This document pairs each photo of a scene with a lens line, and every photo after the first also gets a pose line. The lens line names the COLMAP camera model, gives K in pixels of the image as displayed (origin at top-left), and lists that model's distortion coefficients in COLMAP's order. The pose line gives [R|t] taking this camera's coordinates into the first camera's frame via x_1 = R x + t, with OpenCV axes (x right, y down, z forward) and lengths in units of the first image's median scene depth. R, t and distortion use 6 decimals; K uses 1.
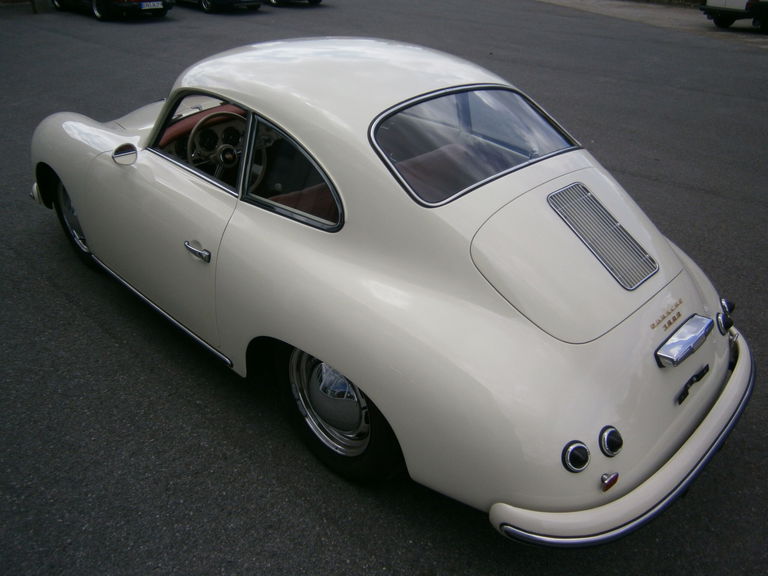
lens RADIAL K [[600.3, 0, 384.0], [0, 600.3, 288.0], [0, 0, 1]] dist [-0.011870, -0.000429]
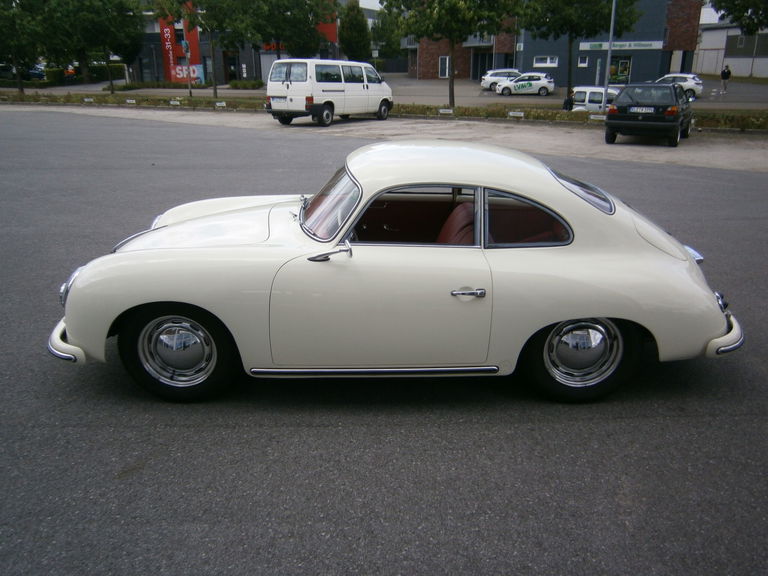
lens RADIAL K [[600.3, 0, 384.0], [0, 600.3, 288.0], [0, 0, 1]] dist [-0.011870, -0.000429]
pose [[0.700310, -0.257994, 0.665586, -0.292134], [0.360174, 0.932722, -0.017424, -0.025836], [-0.616312, 0.251929, 0.746118, 0.023116]]
